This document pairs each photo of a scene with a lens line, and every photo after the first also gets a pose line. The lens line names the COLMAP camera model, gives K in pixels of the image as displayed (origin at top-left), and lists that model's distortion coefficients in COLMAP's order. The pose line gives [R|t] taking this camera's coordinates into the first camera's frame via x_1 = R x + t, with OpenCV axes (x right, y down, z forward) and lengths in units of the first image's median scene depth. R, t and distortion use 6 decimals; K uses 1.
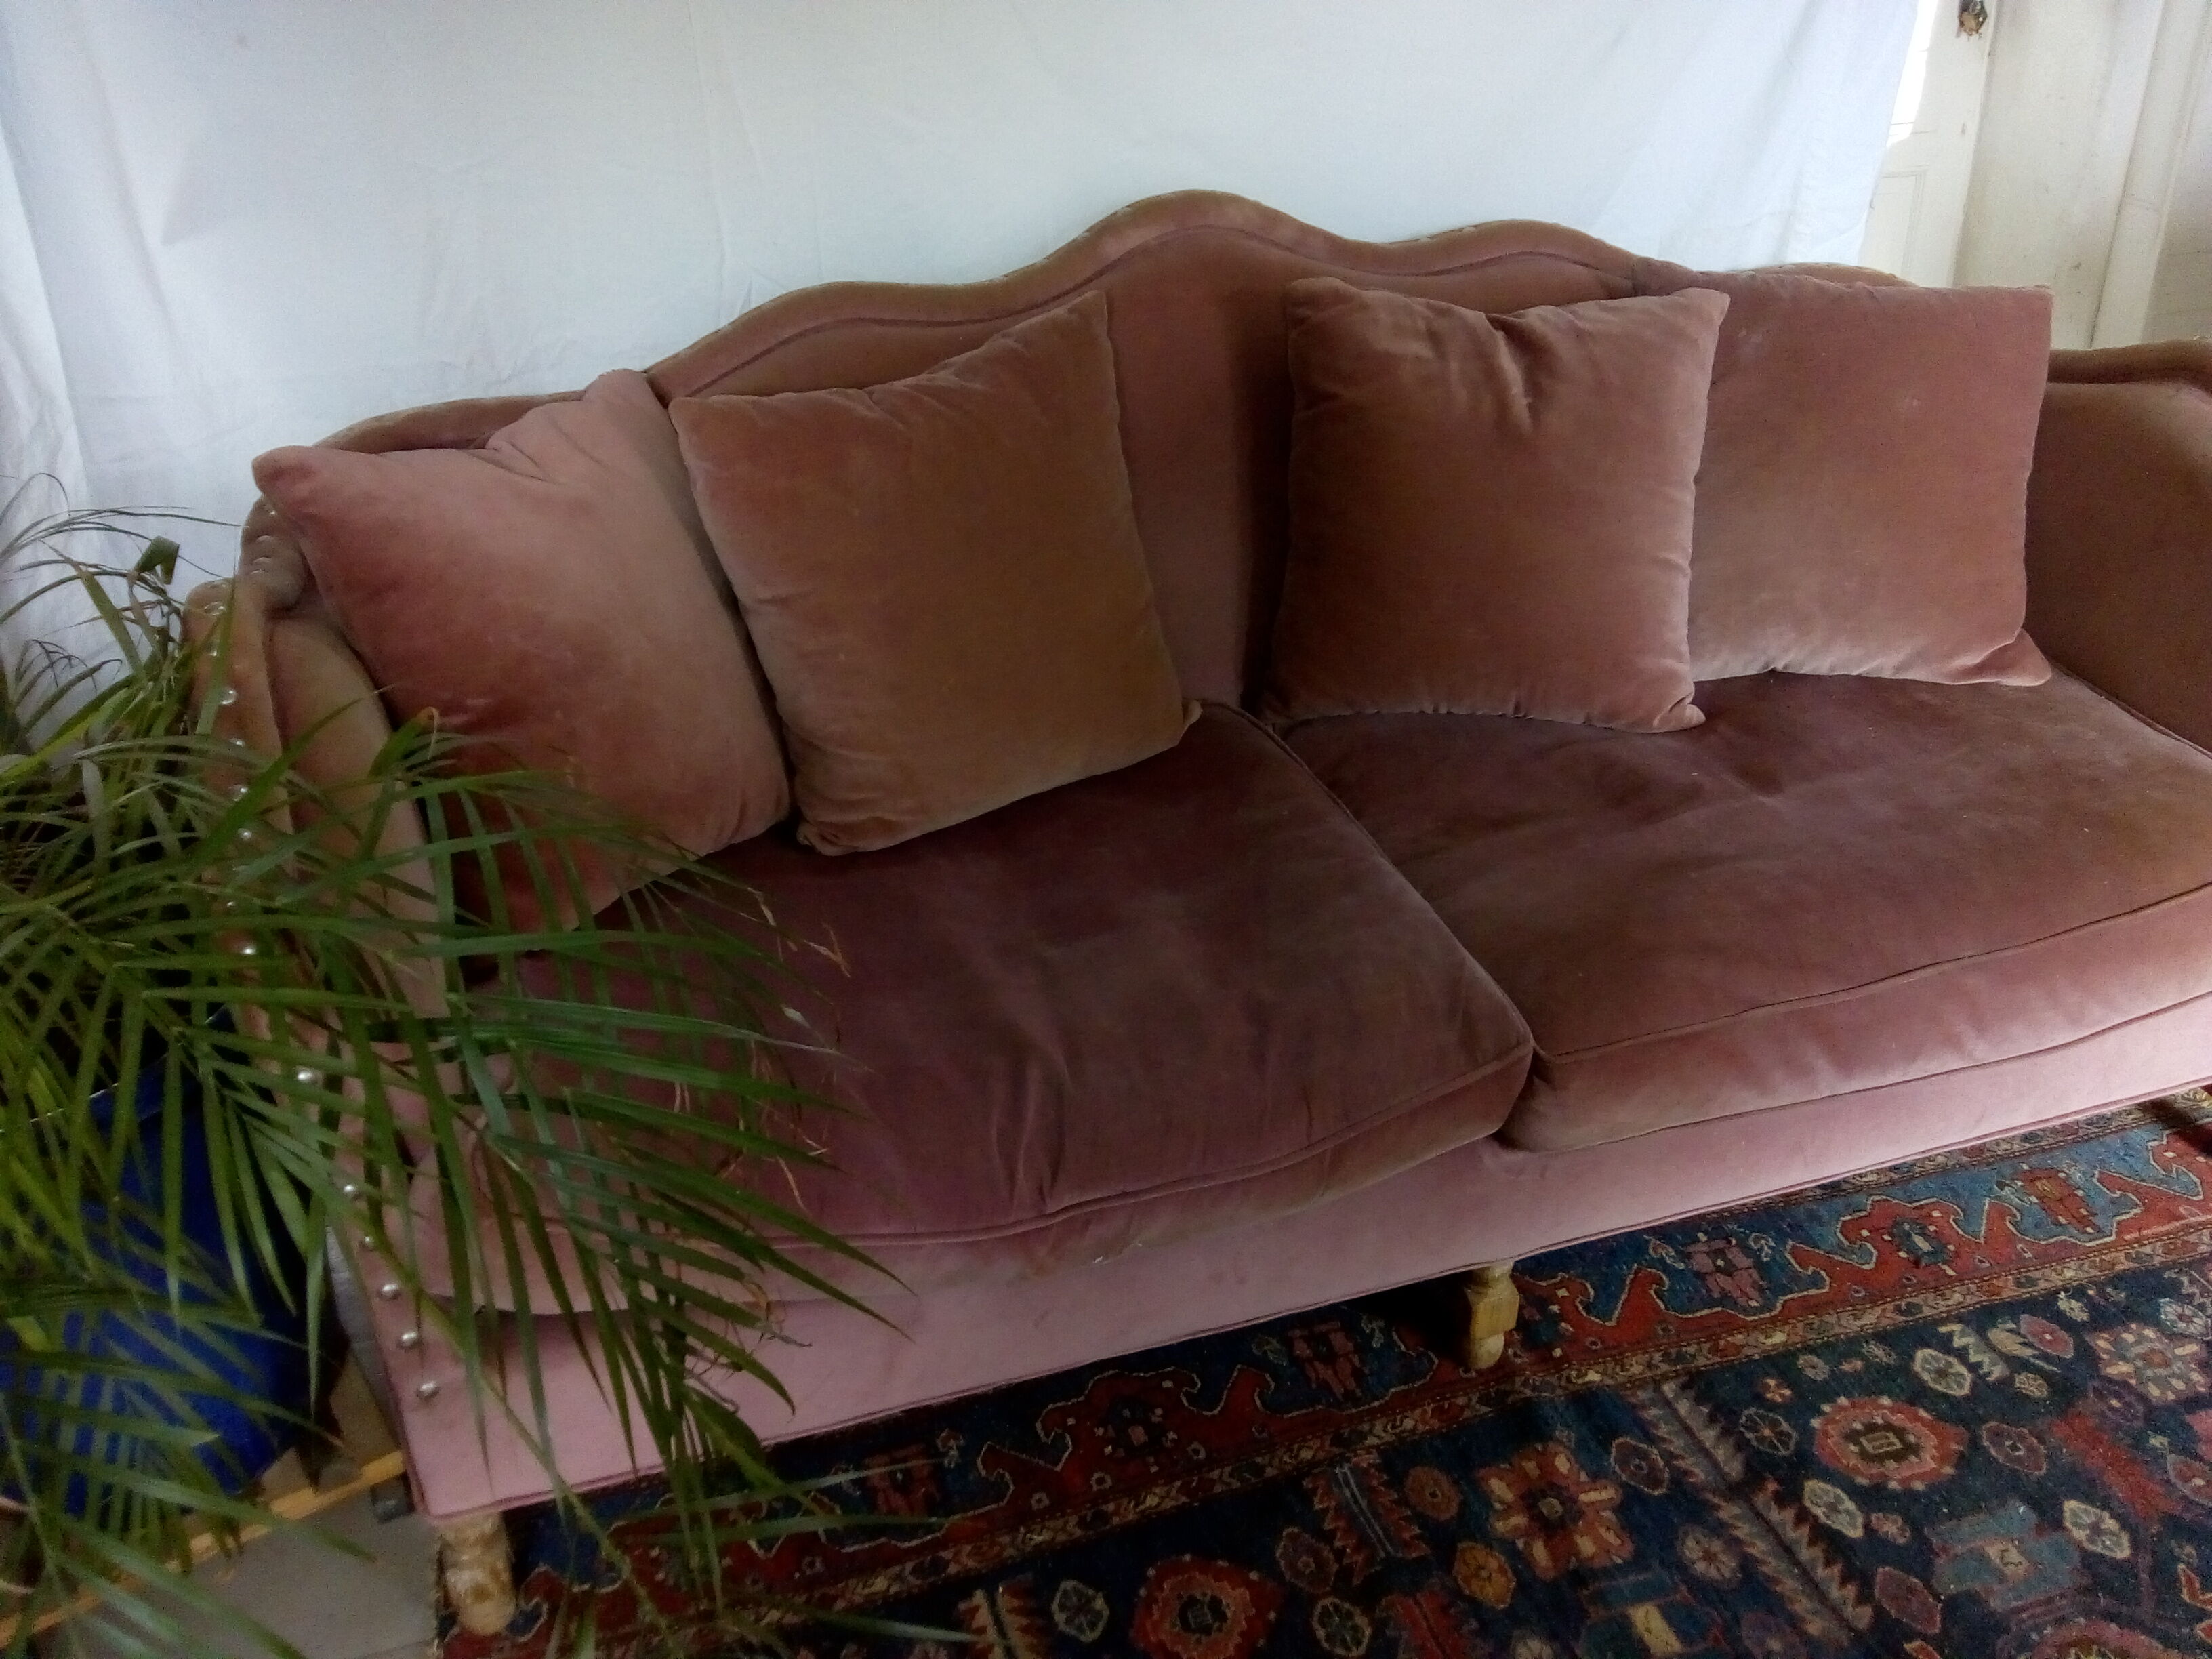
lens RADIAL K [[2023.2, 0, 1104.3], [0, 2023.2, 822.5], [0, 0, 1]] dist [-0.043444, 0.000000]
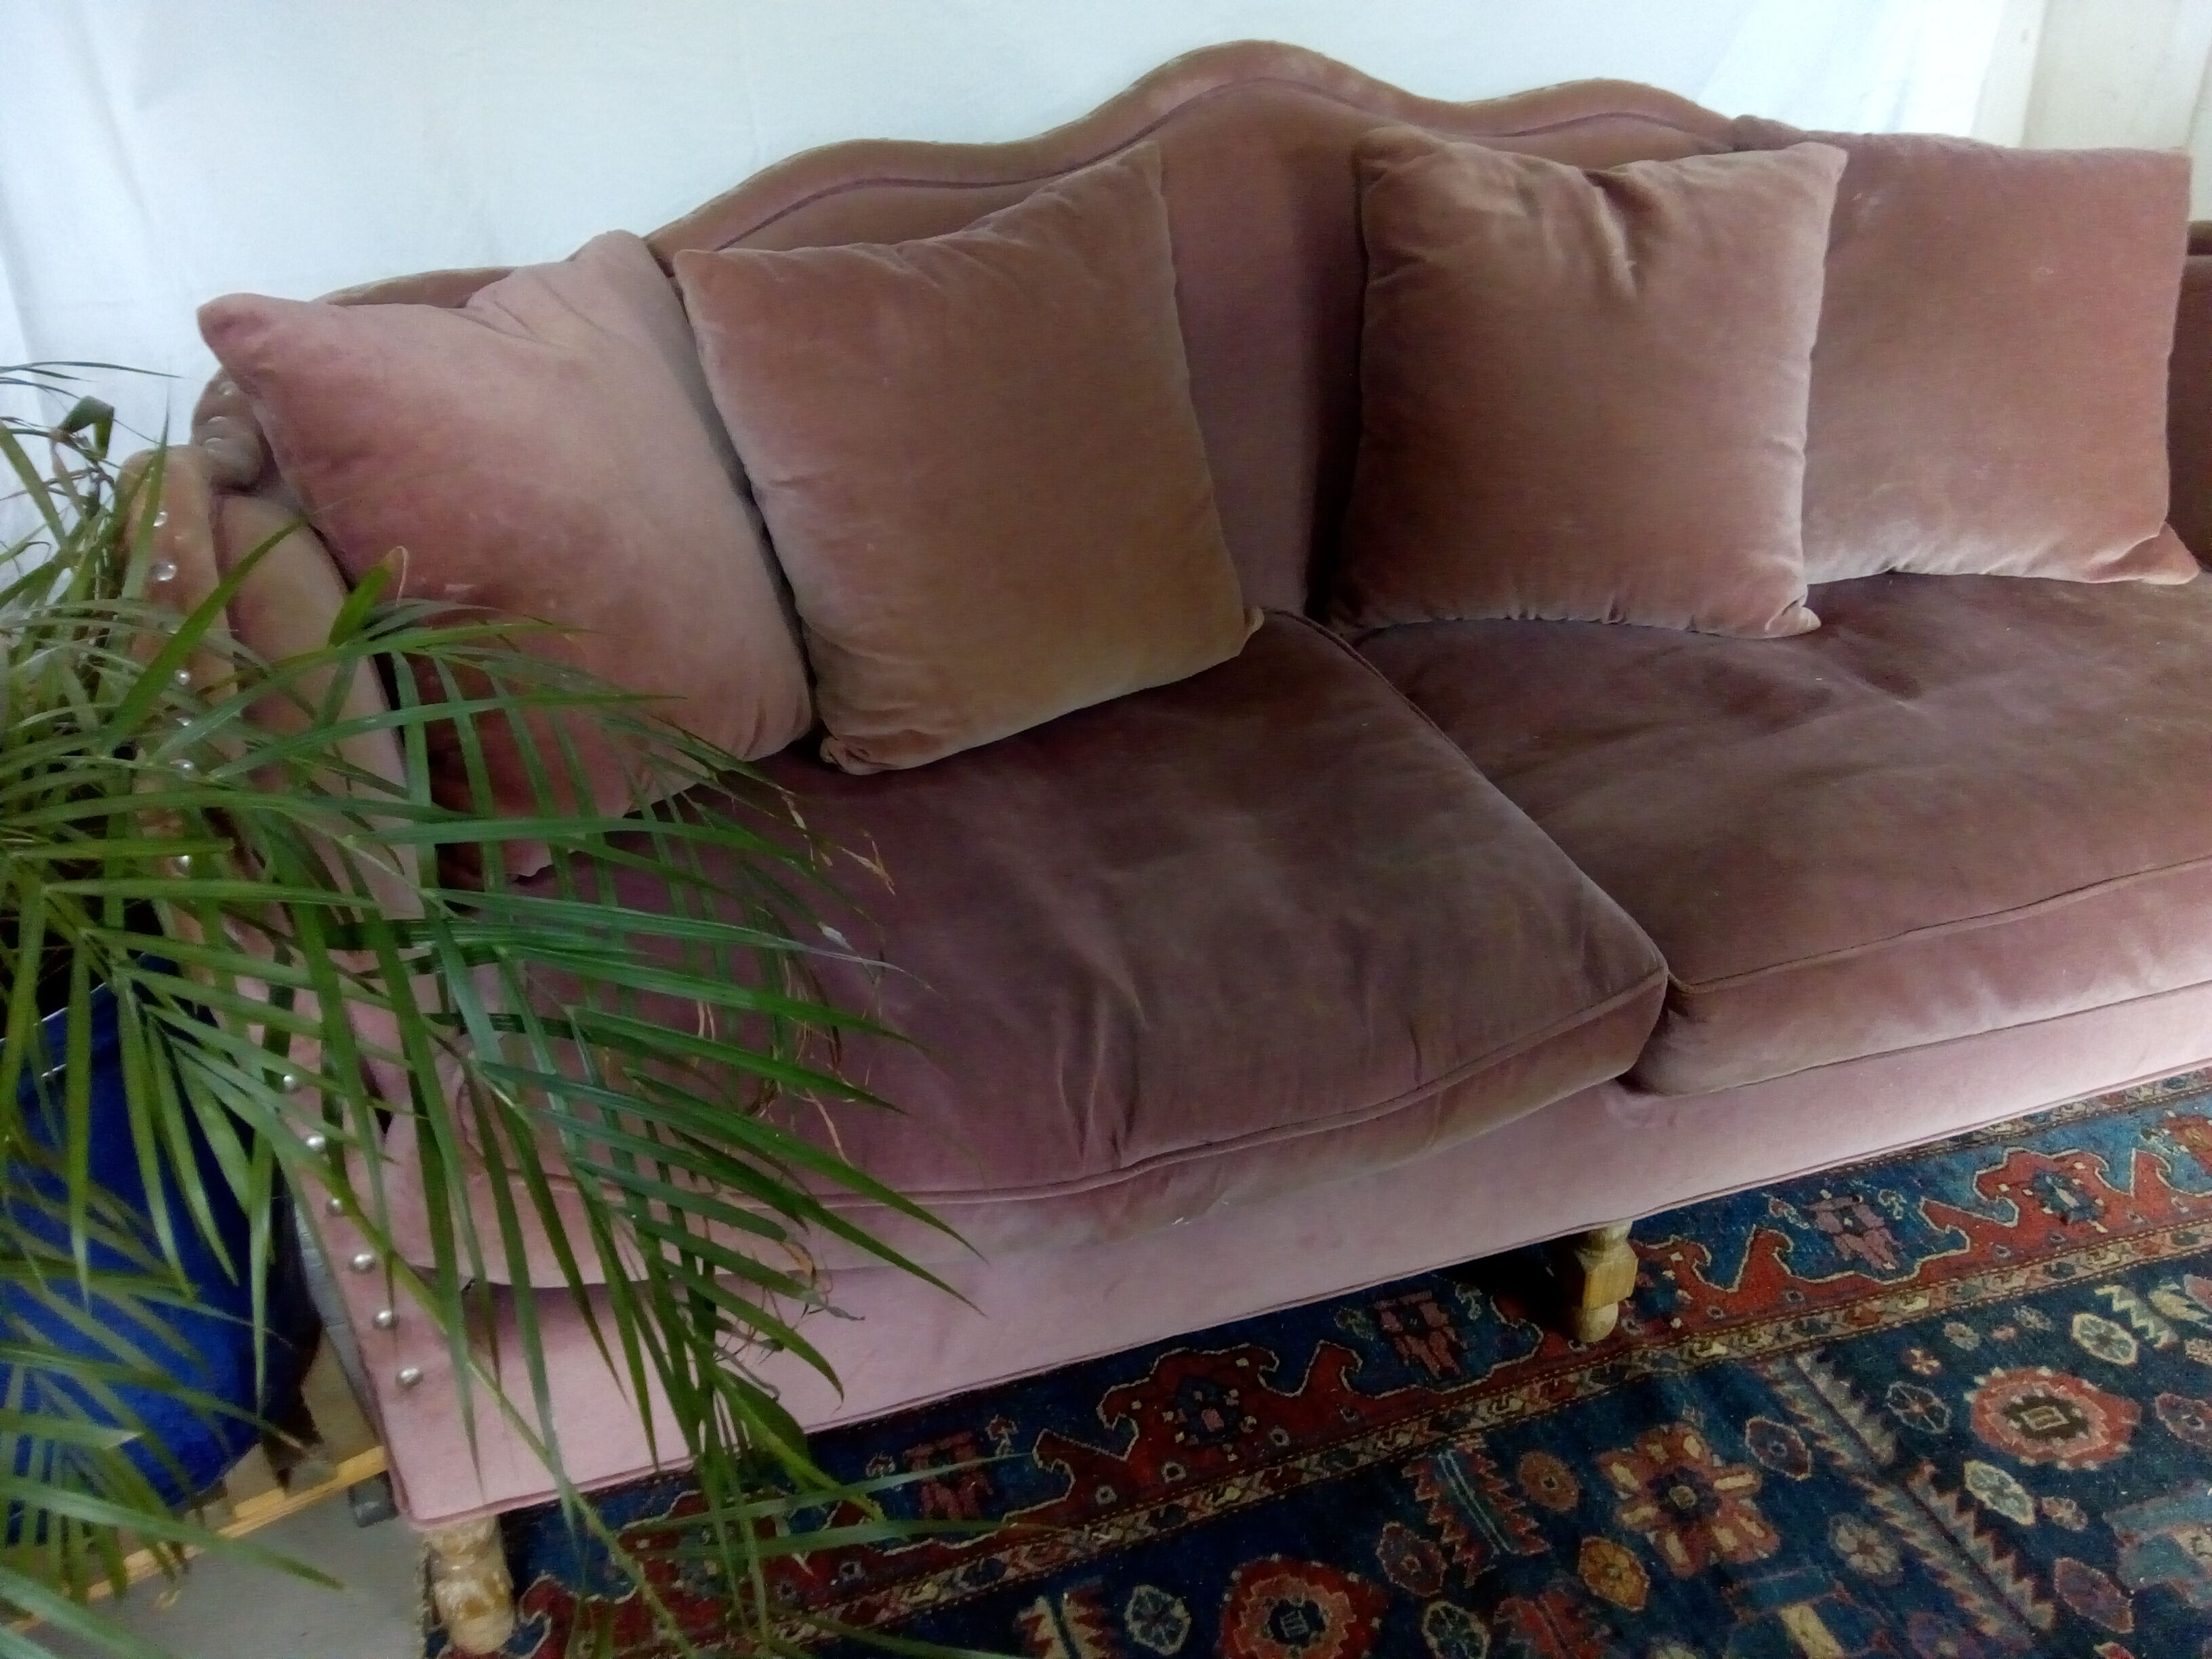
lens RADIAL K [[2023.2, 0, 1103.5], [0, 2023.2, 836.4], [0, 0, 1]] dist [-0.043444, 0.000000]
pose [[0.999951, -0.008643, 0.004791, -0.034726], [0.008572, 0.999858, 0.014510, 0.034361], [-0.004916, -0.014468, 0.999883, 0.118056]]
